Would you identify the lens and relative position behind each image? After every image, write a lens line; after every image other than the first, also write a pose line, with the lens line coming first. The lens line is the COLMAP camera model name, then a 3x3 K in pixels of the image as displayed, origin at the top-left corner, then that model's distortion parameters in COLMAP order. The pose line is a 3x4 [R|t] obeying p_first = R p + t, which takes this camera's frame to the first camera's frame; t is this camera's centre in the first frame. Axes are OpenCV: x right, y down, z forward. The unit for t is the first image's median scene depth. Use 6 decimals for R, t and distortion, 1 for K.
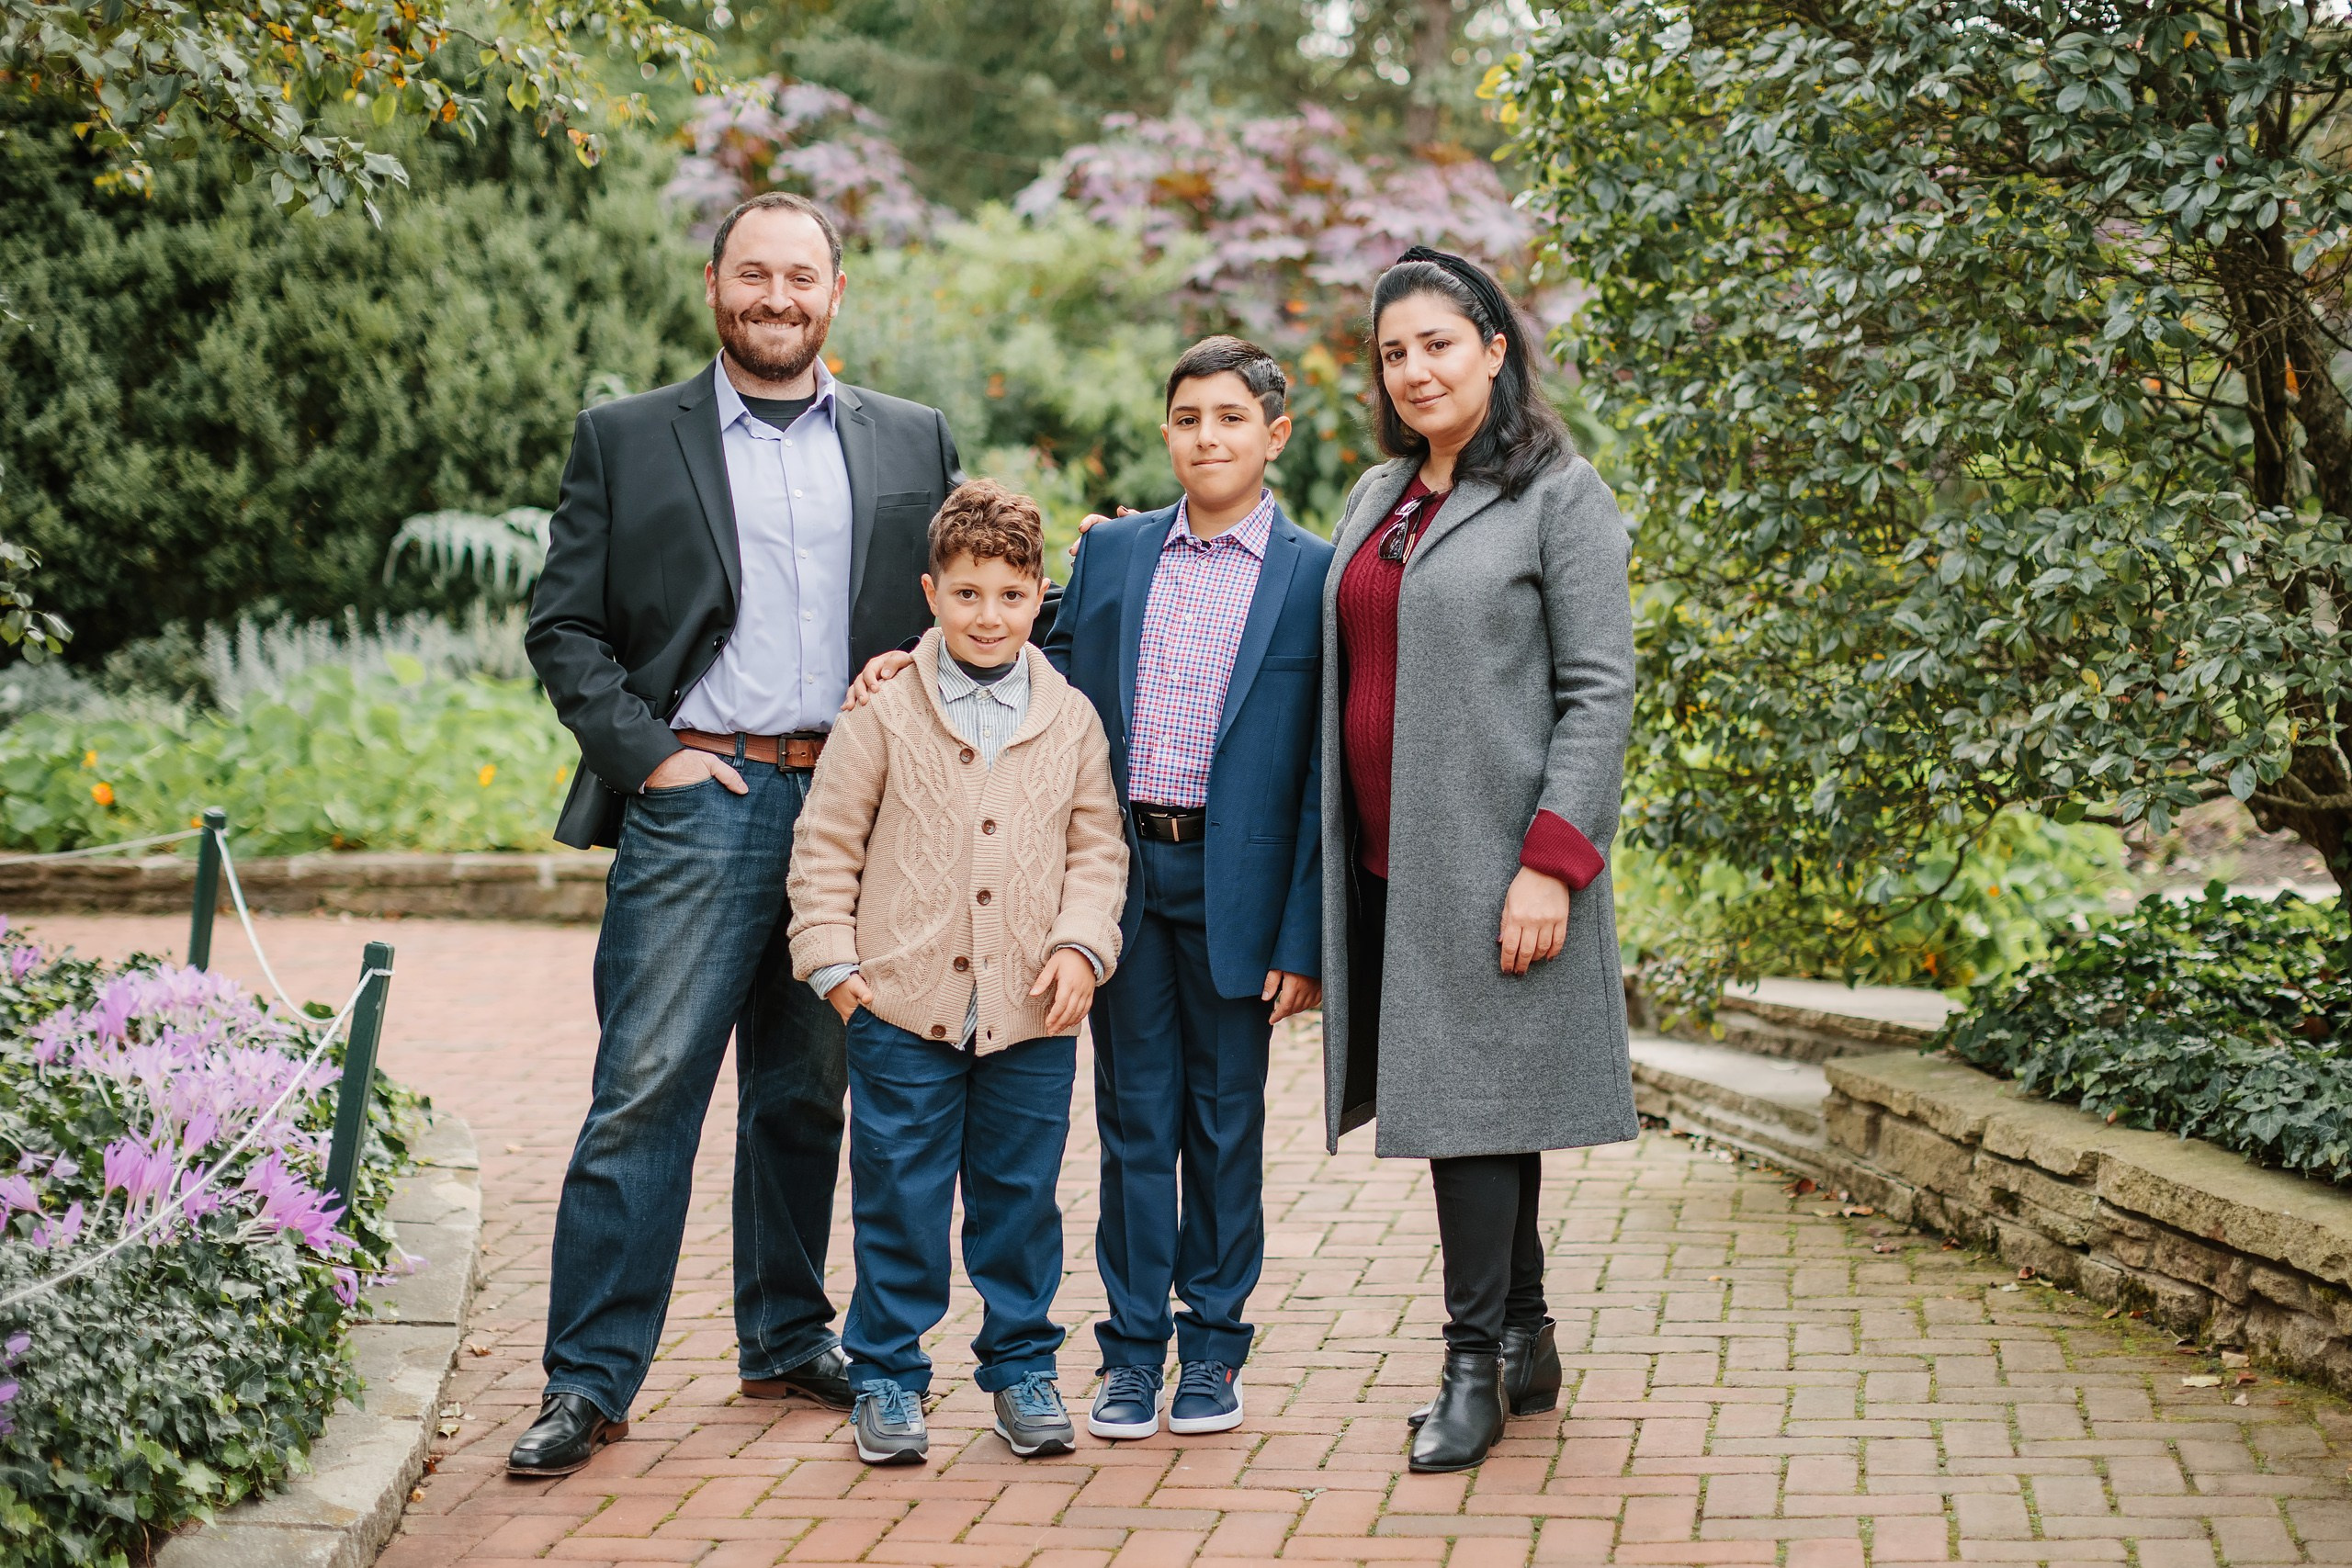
lens RADIAL K [[3574.1, 0, 1289.4], [0, 3574.1, 774.7], [0, 0, 1]] dist [-0.182267, 0.320683]
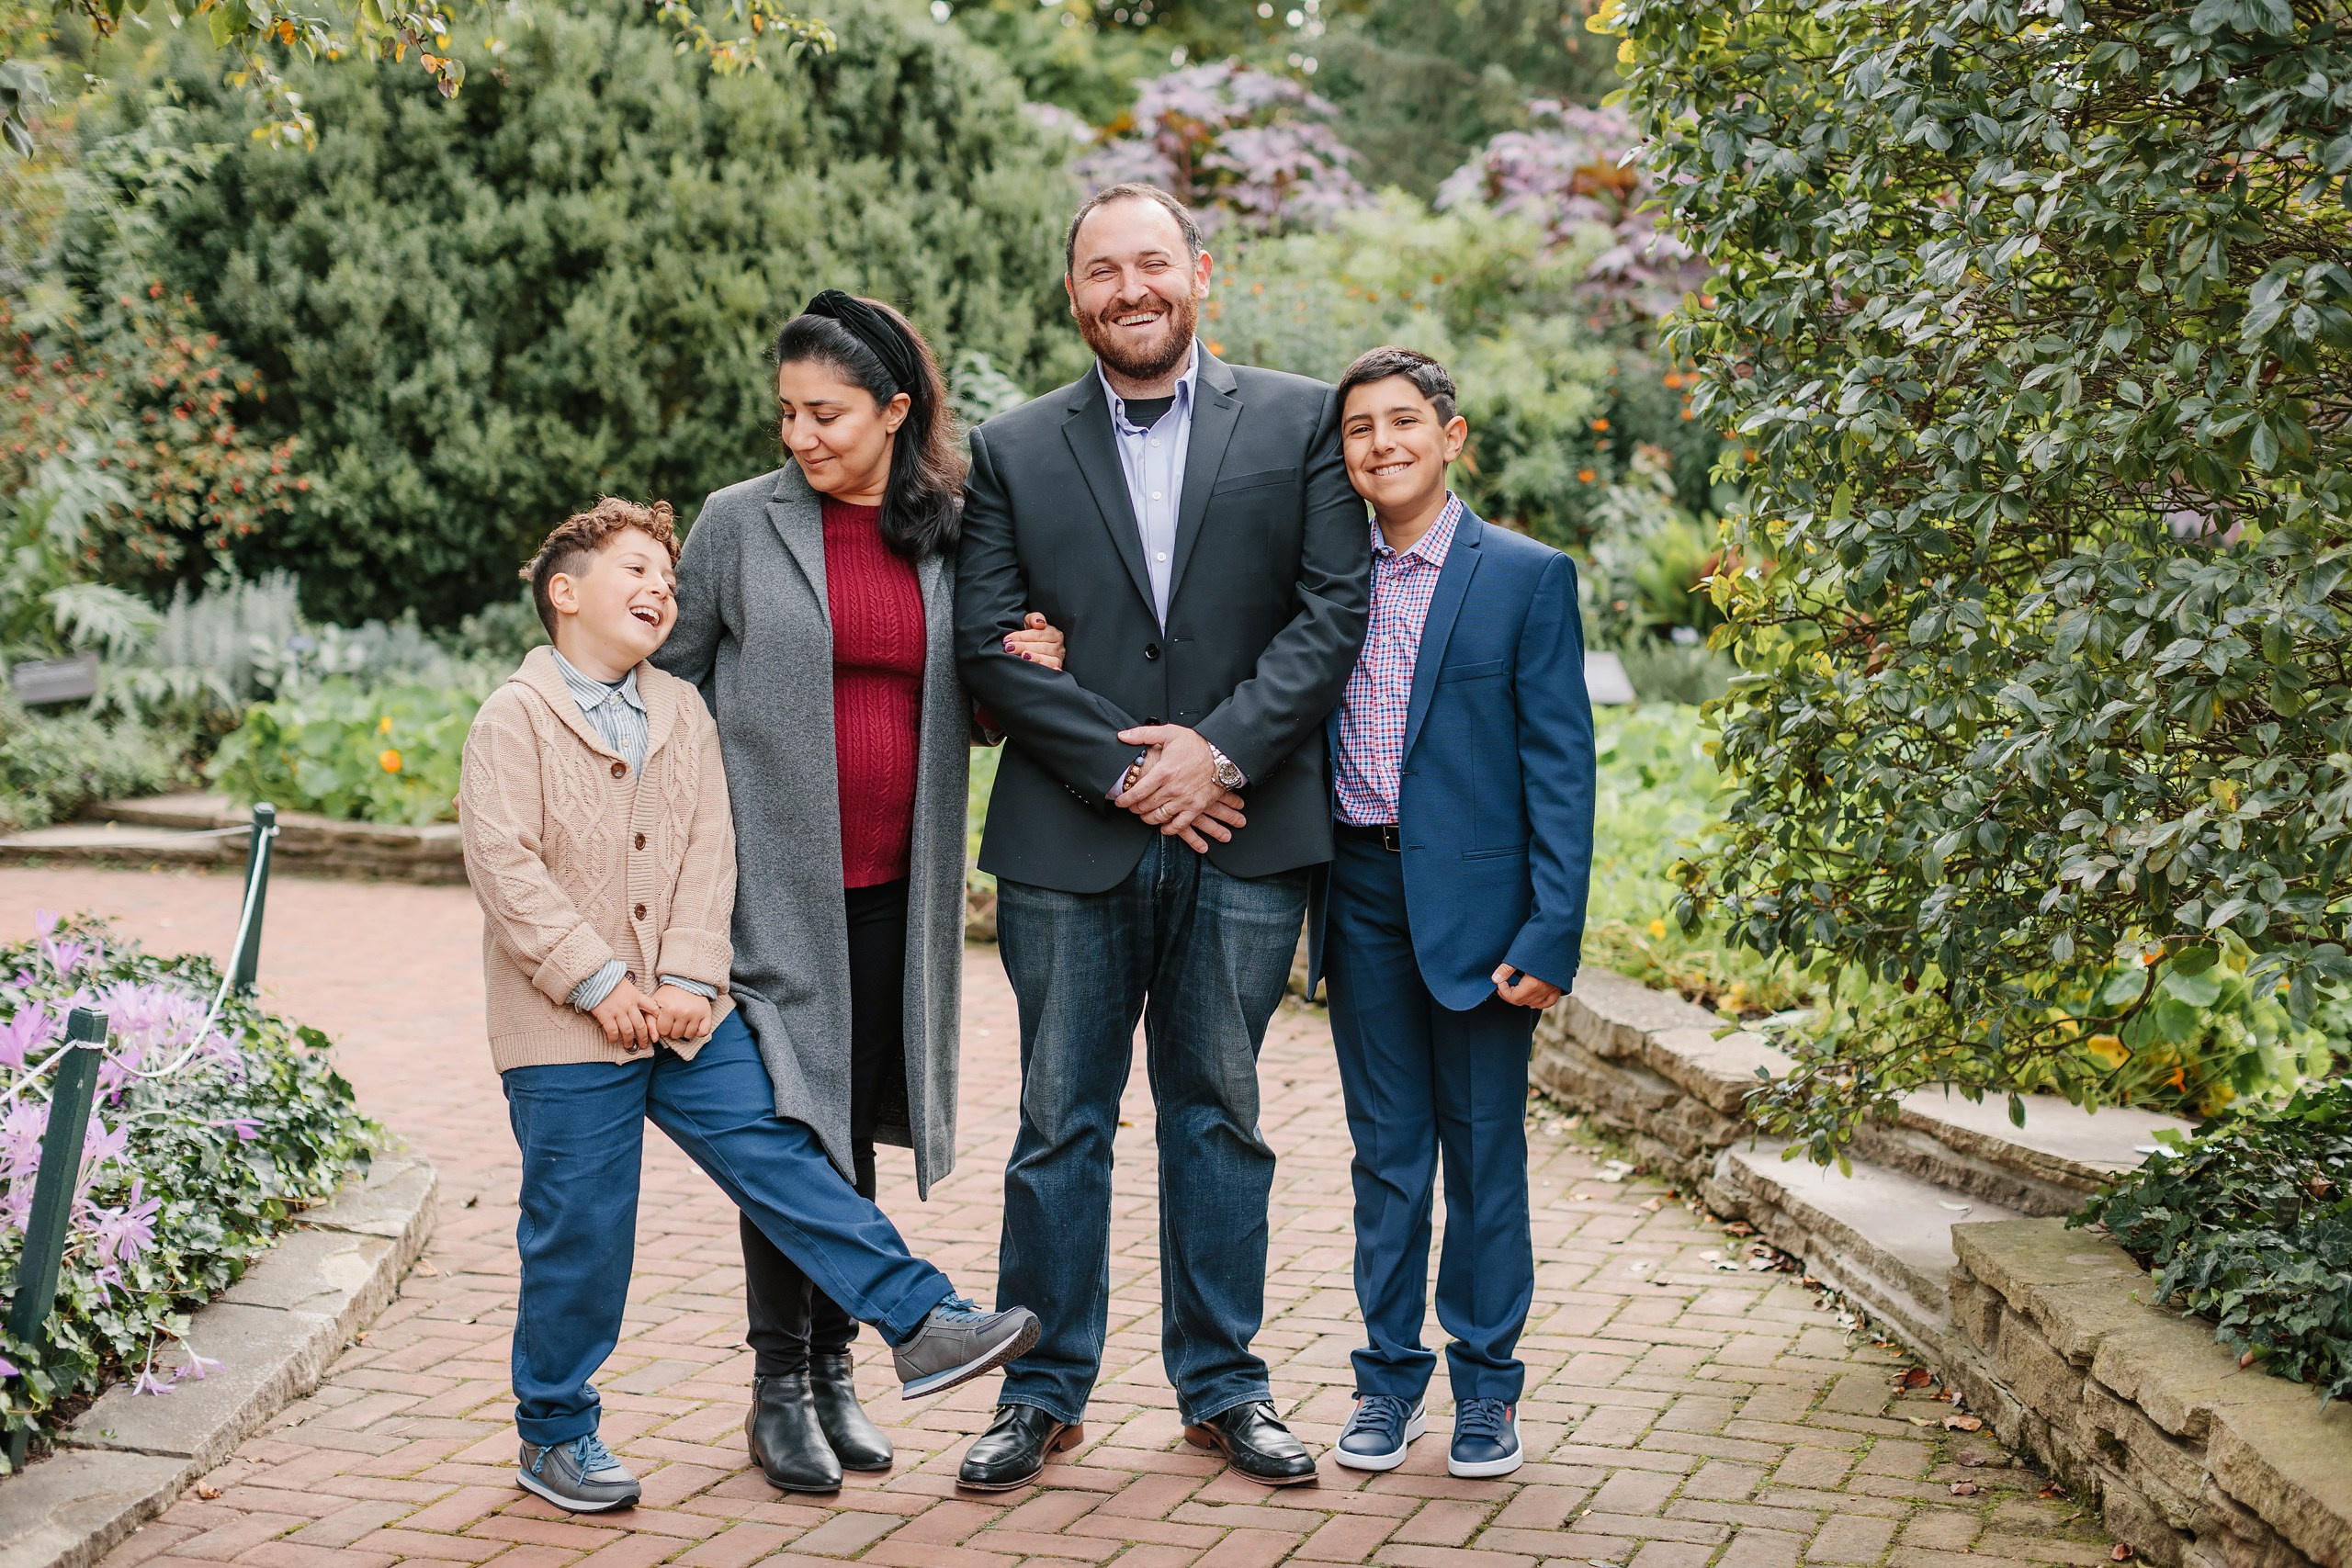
lens RADIAL K [[3332.6, 0, 1213.4], [0, 3332.6, 726.0], [0, 0, 1]] dist [-0.181399, 0.360043]
pose [[0.980236, 0.041846, -0.193354, 0.123261], [-0.042674, 0.999089, -0.000116, -0.024913], [0.193173, 0.008365, 0.981129, 0.226340]]
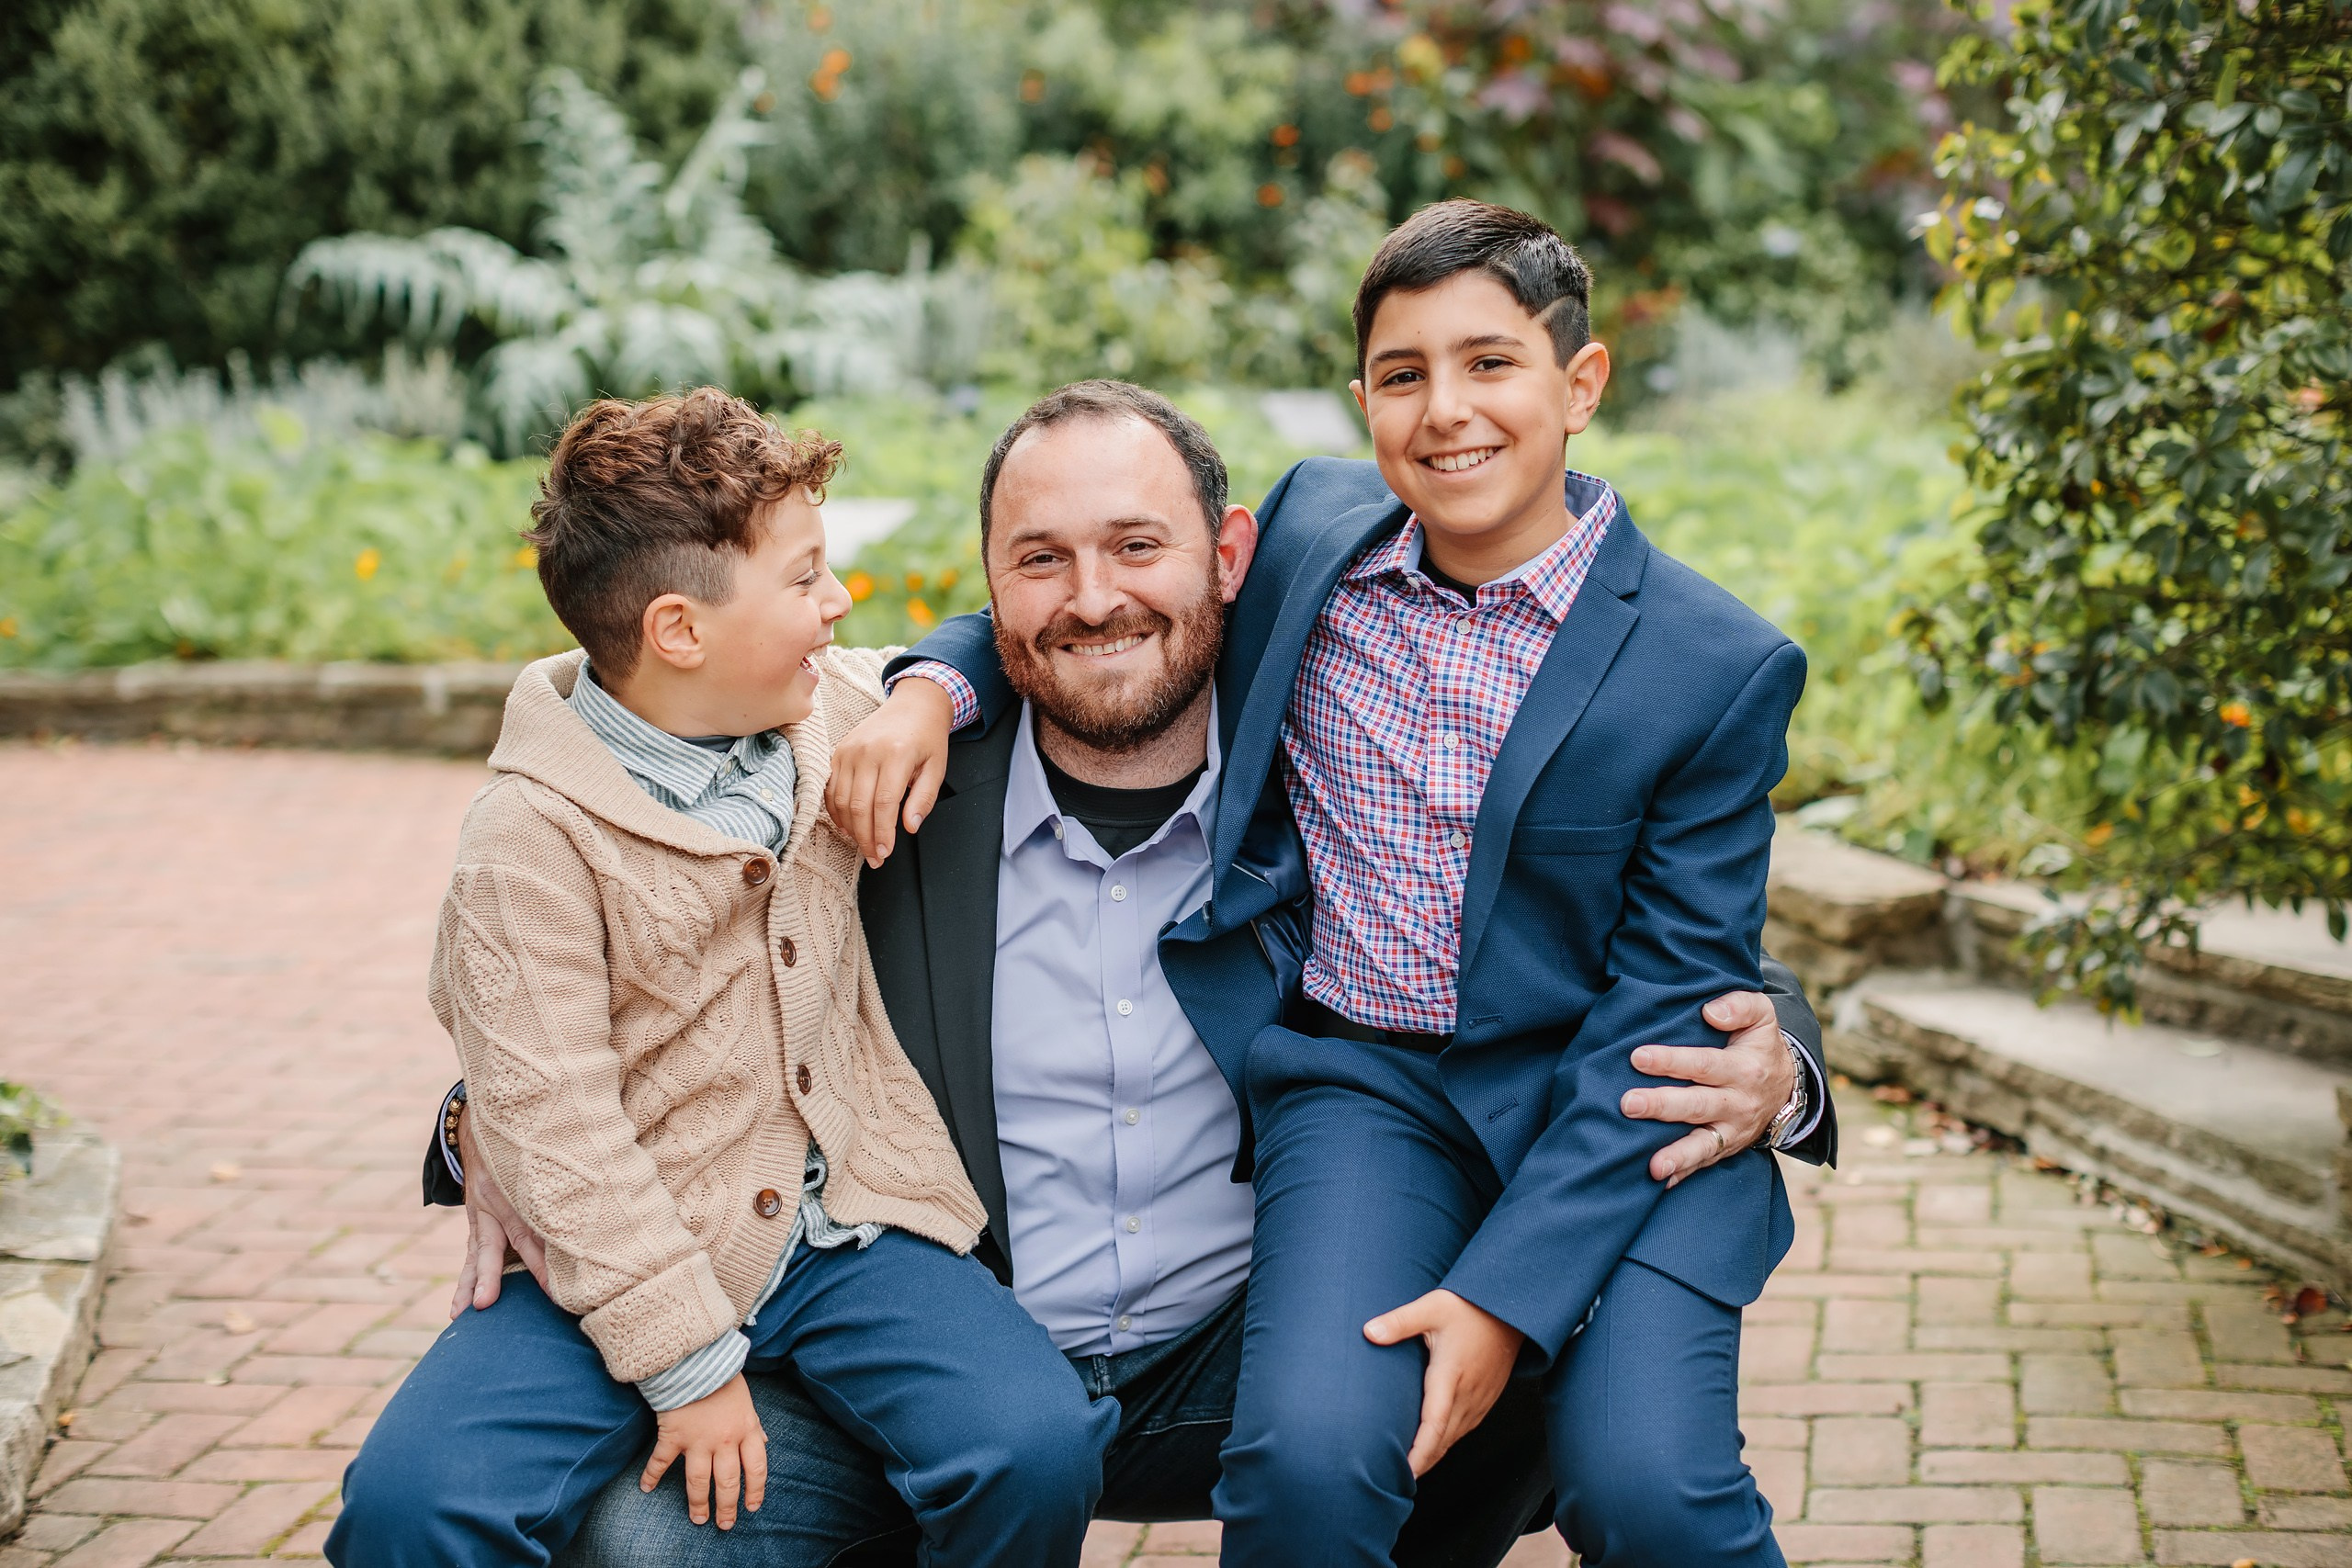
lens RADIAL K [[3494.8, 0, 1252.3], [0, 3494.8, 683.0], [0, 0, 1]] dist [-0.171246, 0.295479]
pose [[0.999475, -0.003845, -0.032179, -0.011013], [0.005313, 0.998943, 0.045667, -0.013204], [0.031970, -0.045814, 0.998438, 0.417474]]
